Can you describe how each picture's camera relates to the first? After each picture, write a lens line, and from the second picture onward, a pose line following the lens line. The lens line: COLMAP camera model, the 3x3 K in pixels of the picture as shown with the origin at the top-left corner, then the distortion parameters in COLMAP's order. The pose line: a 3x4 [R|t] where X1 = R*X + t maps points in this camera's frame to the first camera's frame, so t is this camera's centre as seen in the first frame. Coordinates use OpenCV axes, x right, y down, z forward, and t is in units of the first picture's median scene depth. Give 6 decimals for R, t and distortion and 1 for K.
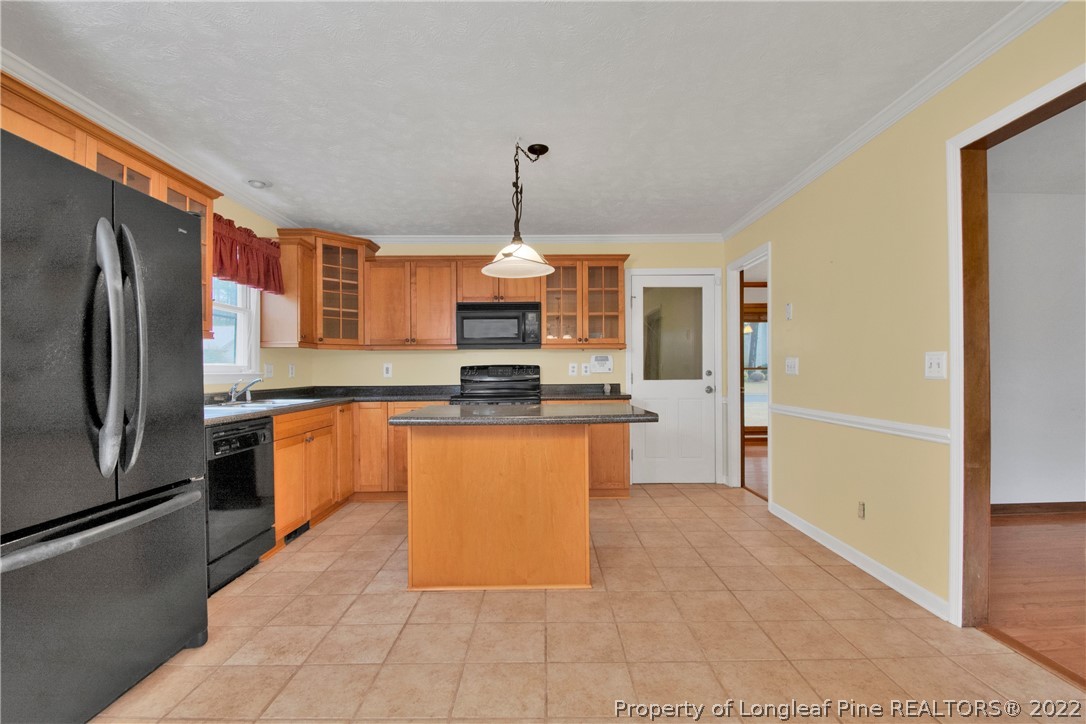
lens RADIAL K [[508.6, 0, 523.1], [0, 508.6, 375.8], [0, 0, 1]] dist [0.005443, -0.008988]
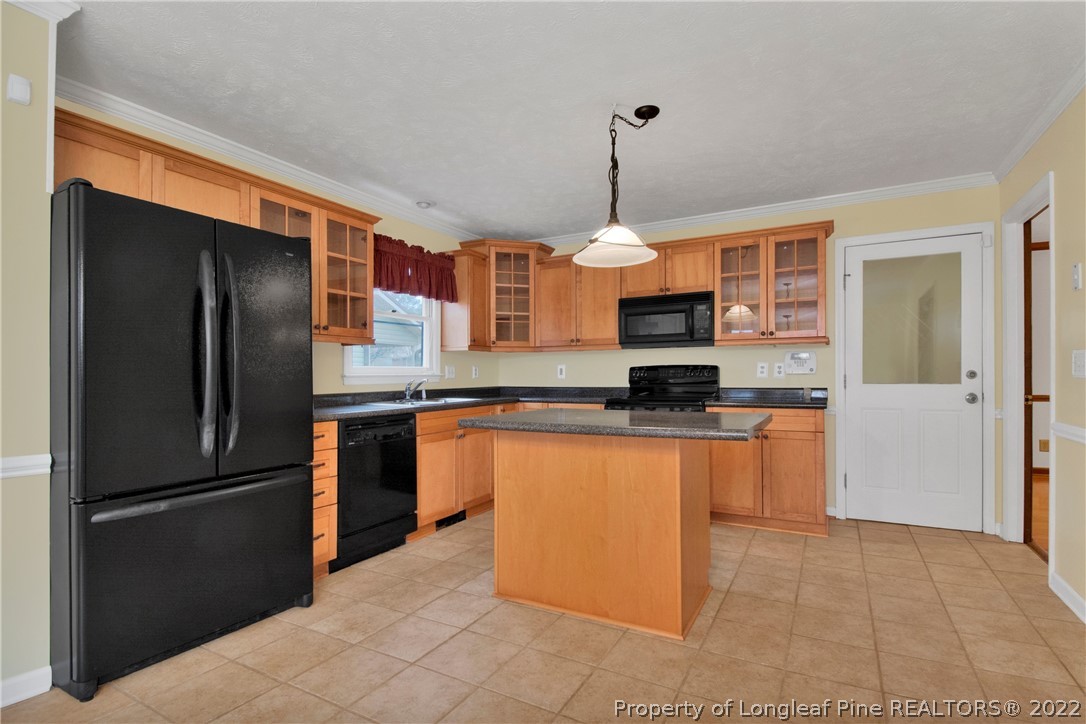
lens RADIAL K [[508.6, 0, 531.3], [0, 508.6, 382.7], [0, 0, 1]] dist [0.005443, -0.008988]
pose [[0.878711, 0.008395, -0.477280, 0.190102], [-0.003318, 0.999929, 0.011480, -0.000243], [0.477342, -0.008504, 0.878676, 0.111286]]
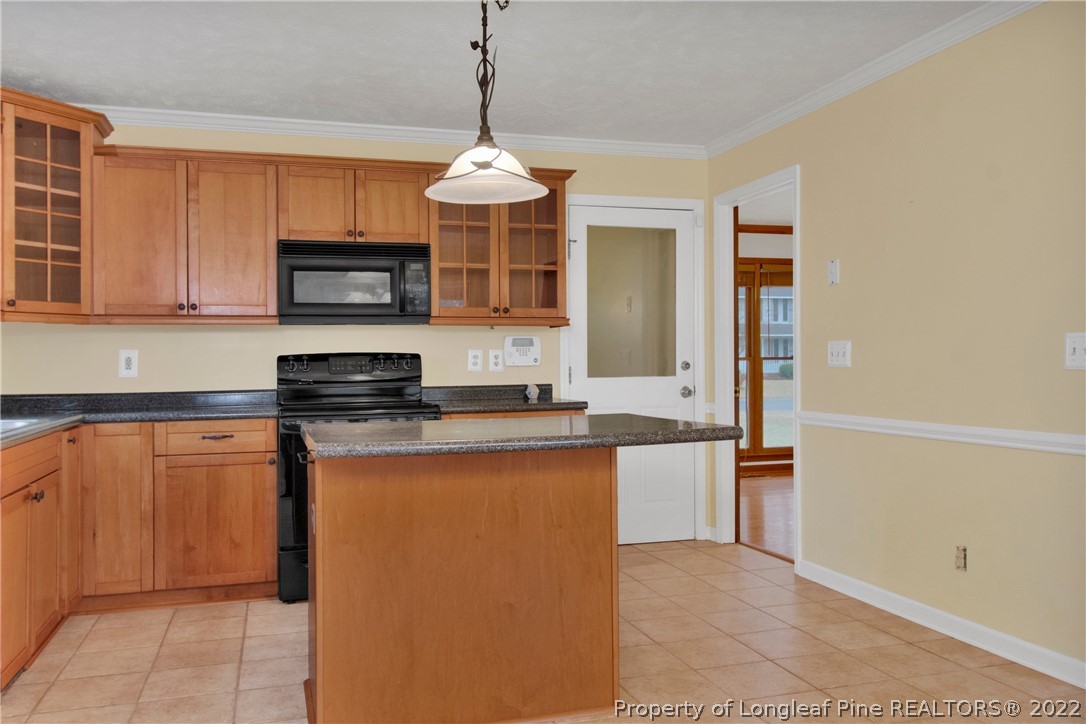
lens RADIAL K [[901.1, 0, 504.1], [0, 901.1, 375.0], [0, 0, 1]] dist [-0.009145, -0.005689]
pose [[0.958515, -0.007035, 0.284955, -0.192294], [0.006949, 0.999975, 0.001313, 0.003451], [-0.284957, 0.000722, 0.958540, -0.005732]]
